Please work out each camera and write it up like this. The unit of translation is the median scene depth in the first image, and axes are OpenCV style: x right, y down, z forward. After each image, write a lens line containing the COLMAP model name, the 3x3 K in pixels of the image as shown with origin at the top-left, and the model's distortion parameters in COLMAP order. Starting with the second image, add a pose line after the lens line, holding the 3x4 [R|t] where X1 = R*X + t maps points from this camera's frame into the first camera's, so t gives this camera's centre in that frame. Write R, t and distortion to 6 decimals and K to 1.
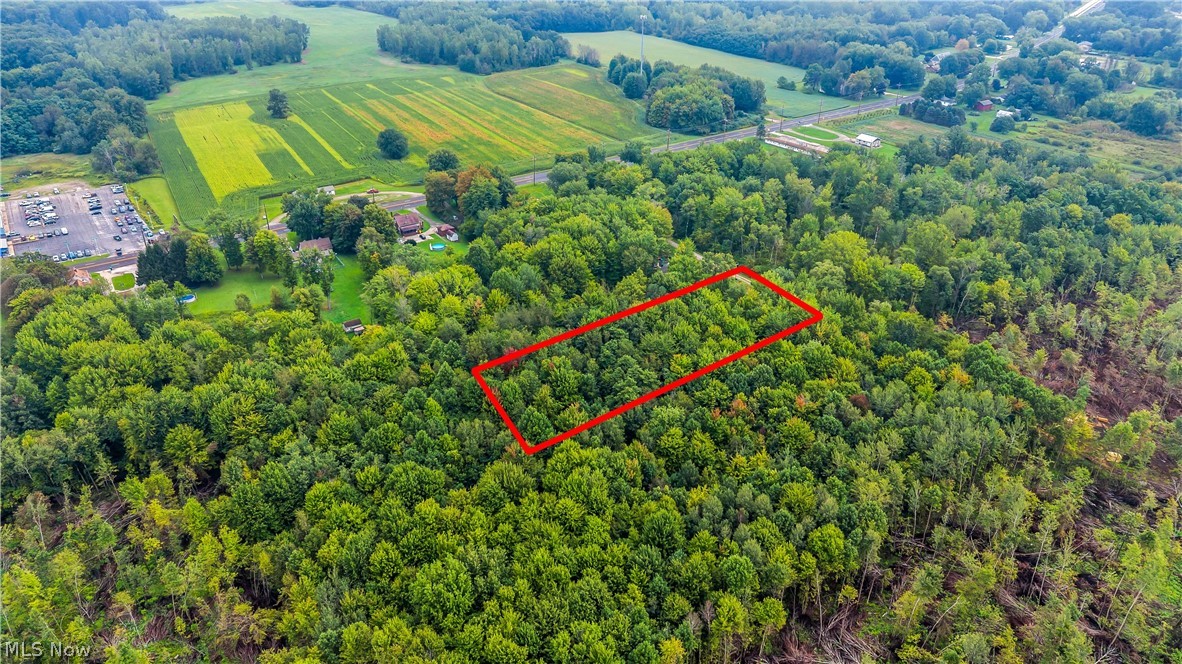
lens RADIAL K [[803.2, 0, 582.9], [0, 803.2, 331.7], [0, 0, 1]] dist [0.035942, -0.039088]
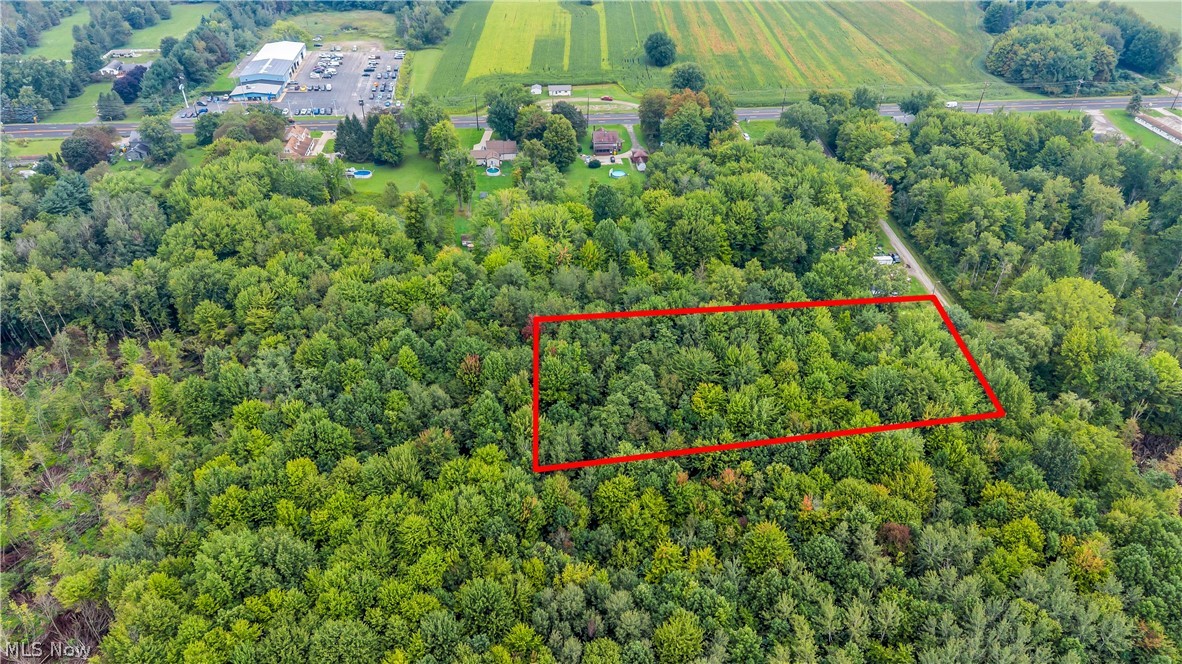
lens RADIAL K [[803.2, 0, 601.3], [0, 803.2, 332.6], [0, 0, 1]] dist [0.035942, -0.039088]
pose [[0.866284, 0.290154, -0.406648, 0.210226], [-0.240156, 0.955680, 0.170297, -0.080339], [0.438038, -0.049867, 0.897572, 0.165609]]
